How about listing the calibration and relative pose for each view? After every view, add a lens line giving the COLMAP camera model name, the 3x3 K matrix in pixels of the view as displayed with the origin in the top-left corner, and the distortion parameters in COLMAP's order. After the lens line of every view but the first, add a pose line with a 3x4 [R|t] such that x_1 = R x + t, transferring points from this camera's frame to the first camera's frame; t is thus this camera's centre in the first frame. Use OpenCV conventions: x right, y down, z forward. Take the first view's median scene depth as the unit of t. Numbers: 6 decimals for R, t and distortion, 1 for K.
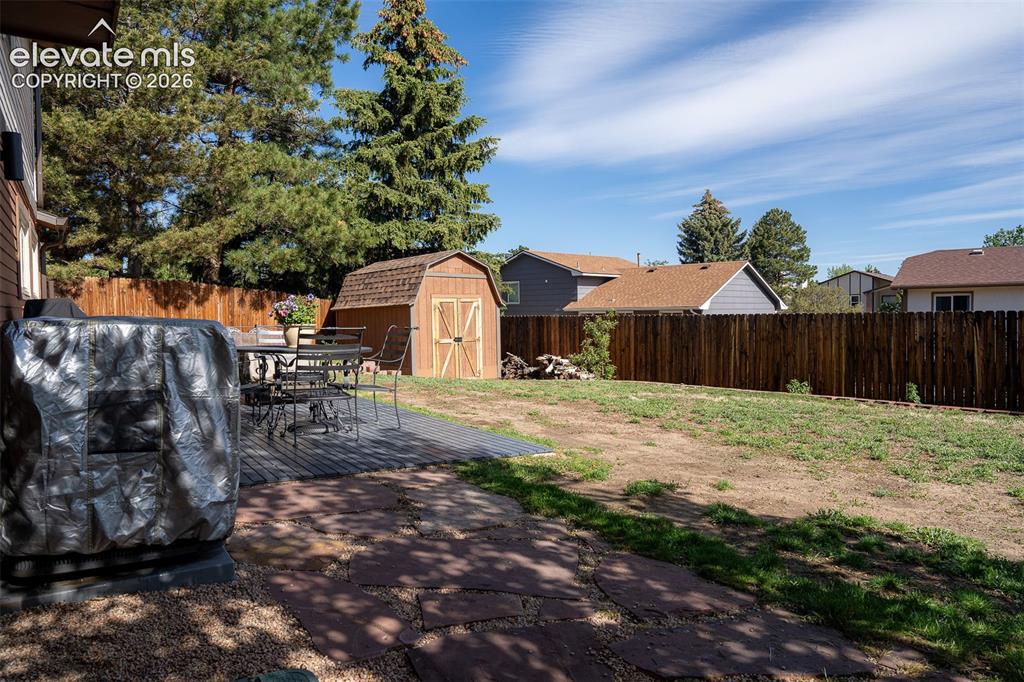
lens RADIAL K [[702.7, 0, 512.0], [0, 702.7, 341.0], [0, 0, 1]] dist [-0.114050, 0.088676]
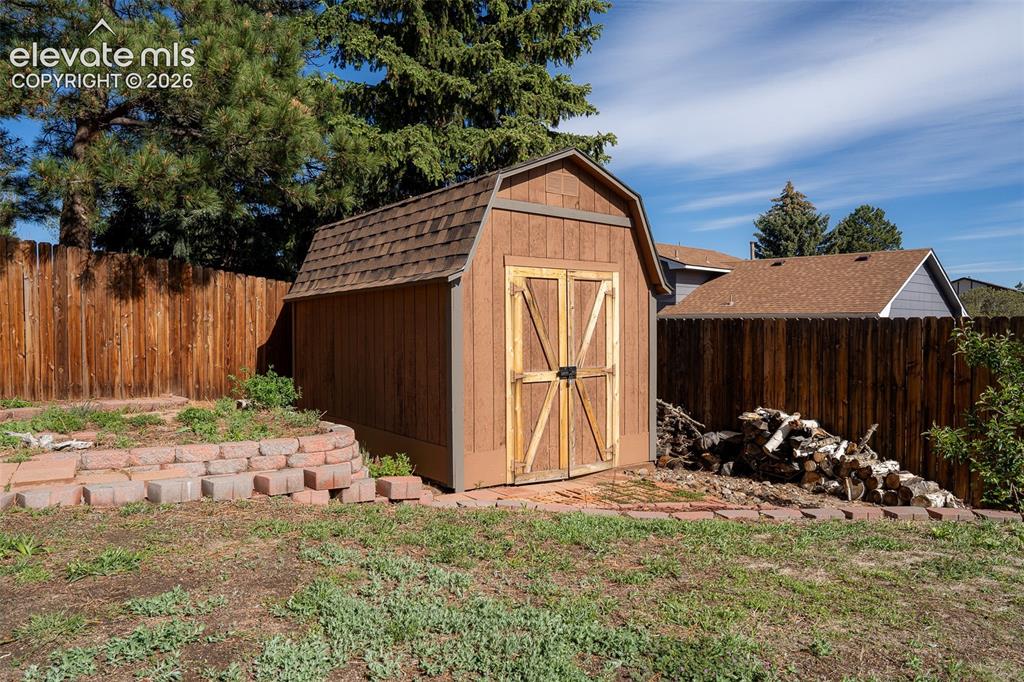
lens RADIAL K [[702.7, 0, 512.0], [0, 702.7, 341.0], [0, 0, 1]] dist [-0.114050, 0.088676]
pose [[0.998890, 0.015557, -0.044461, -0.084050], [-0.016190, 0.999772, -0.013899, -0.013014], [0.044234, 0.014603, 0.998914, 0.552836]]
